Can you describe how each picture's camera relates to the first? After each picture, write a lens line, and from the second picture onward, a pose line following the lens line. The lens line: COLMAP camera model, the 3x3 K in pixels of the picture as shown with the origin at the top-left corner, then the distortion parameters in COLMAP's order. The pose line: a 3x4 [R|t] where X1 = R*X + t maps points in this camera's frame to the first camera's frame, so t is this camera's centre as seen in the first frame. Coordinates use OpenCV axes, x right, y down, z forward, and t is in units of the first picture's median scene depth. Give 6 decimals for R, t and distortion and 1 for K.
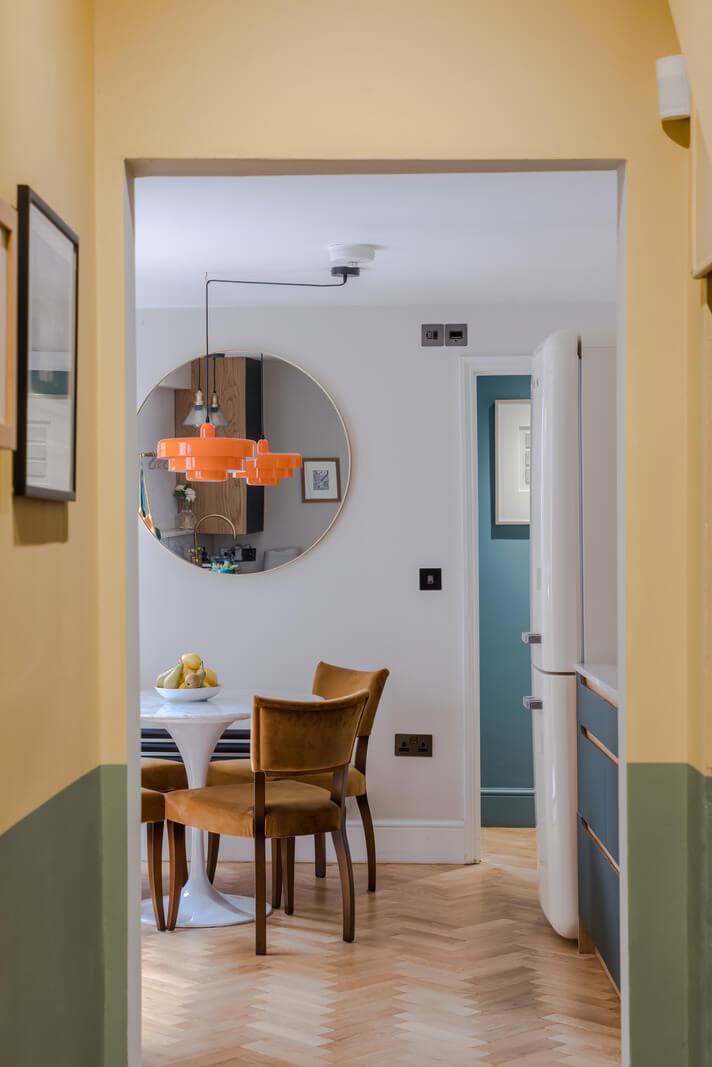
lens RADIAL K [[1451.3, 0, 356.0], [0, 1451.3, 533.5], [0, 0, 1]] dist [0.040417, -0.055799]
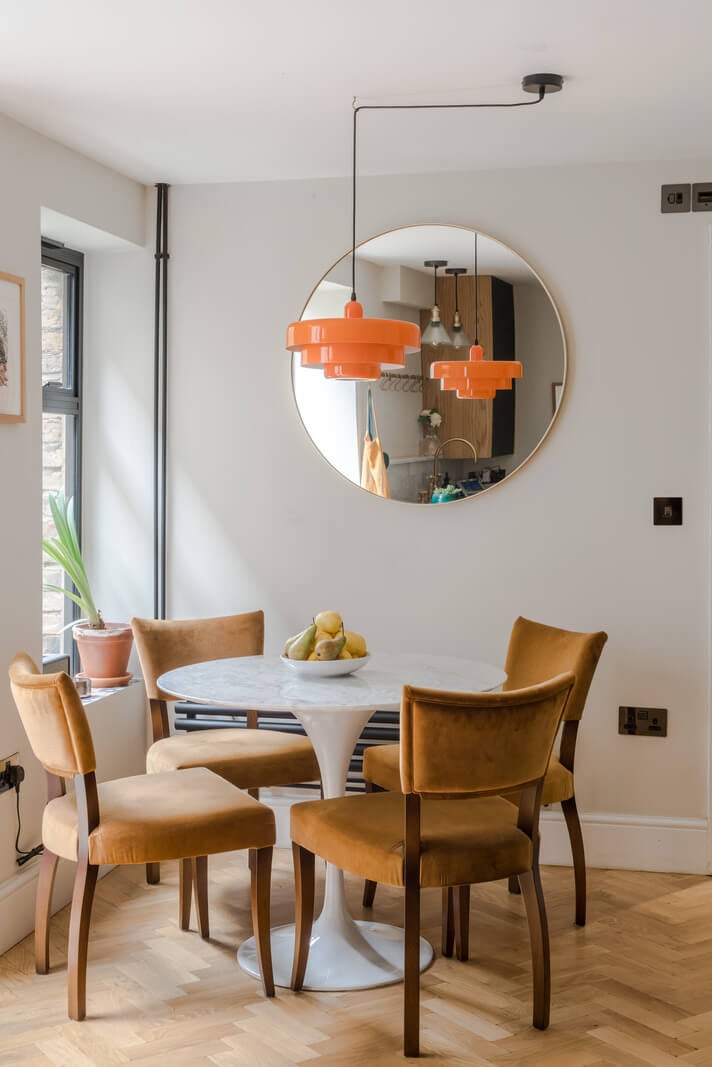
lens RADIAL K [[1451.3, 0, 356.0], [0, 1451.3, 533.5], [0, 0, 1]] dist [0.040417, -0.055799]
pose [[0.985158, 0.010607, -0.171320, 0.022982], [-0.001723, 0.998650, 0.051921, 0.003279], [0.171640, -0.050855, 0.983846, 0.226566]]
